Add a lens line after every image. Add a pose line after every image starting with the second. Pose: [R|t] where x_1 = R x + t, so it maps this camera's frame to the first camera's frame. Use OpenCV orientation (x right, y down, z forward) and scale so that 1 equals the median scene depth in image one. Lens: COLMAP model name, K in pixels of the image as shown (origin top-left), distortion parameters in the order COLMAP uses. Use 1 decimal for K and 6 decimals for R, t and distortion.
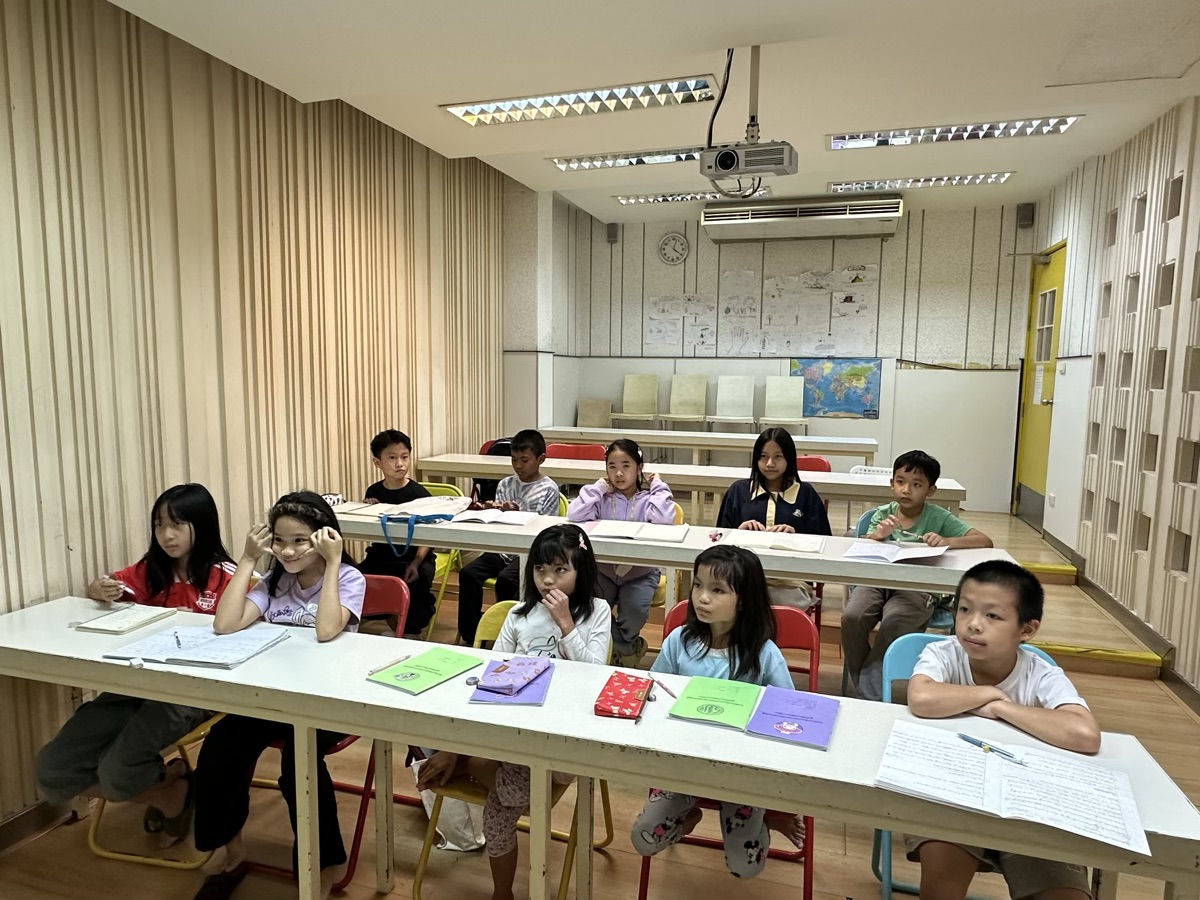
lens RADIAL K [[739.0, 0, 600.5], [0, 739.0, 449.1], [0, 0, 1]] dist [0.005663, -0.000140]
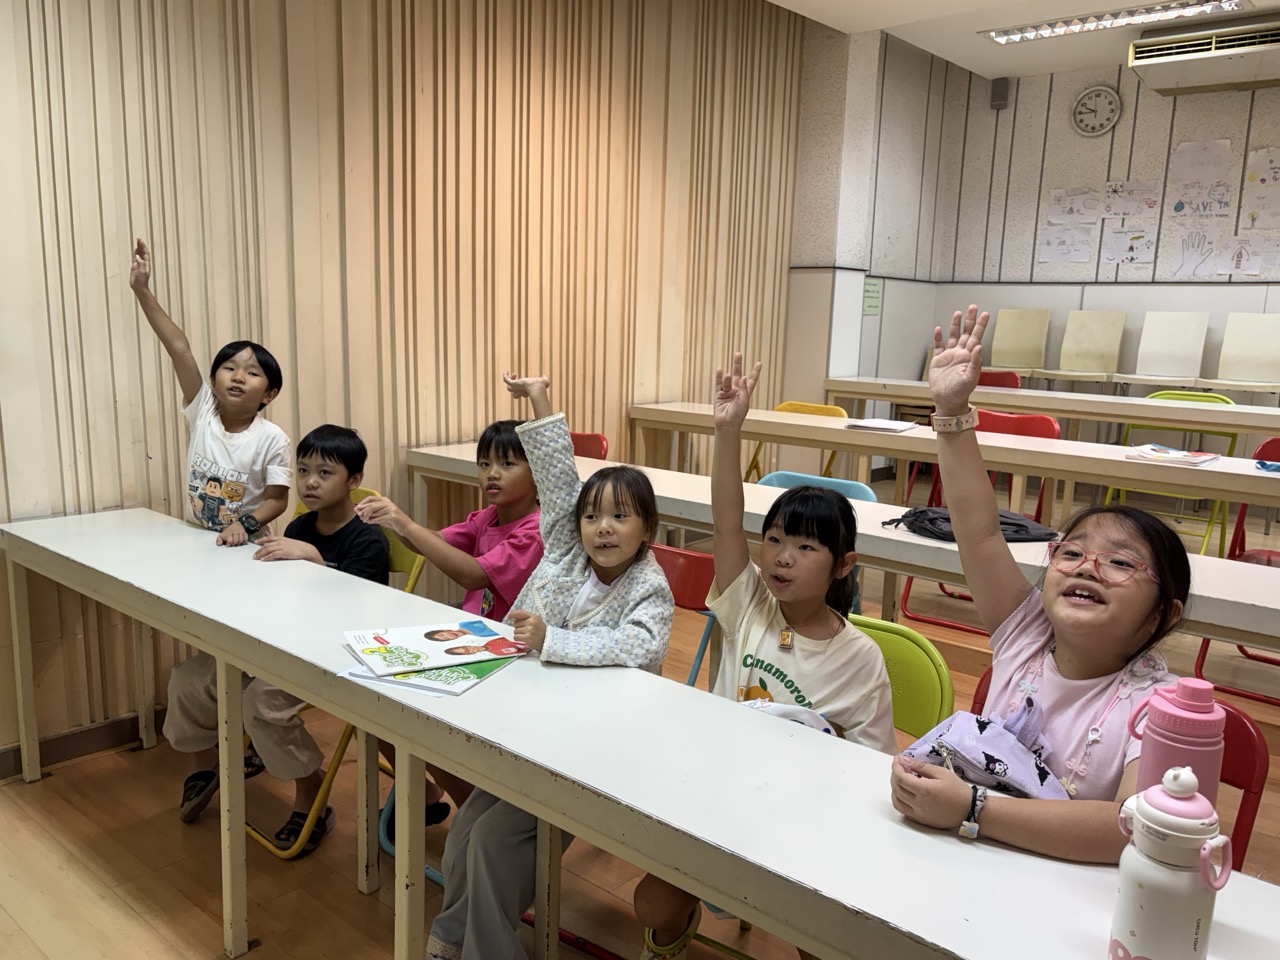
lens RADIAL K [[998.3, 0, 638.6], [0, 998.3, 482.5], [0, 0, 1]] dist [0.028228, -0.016393]
pose [[0.916576, 0.083839, -0.390971, 0.107511], [-0.061528, 0.995699, 0.069272, 0.013972], [0.395097, -0.039438, 0.917792, 0.031532]]
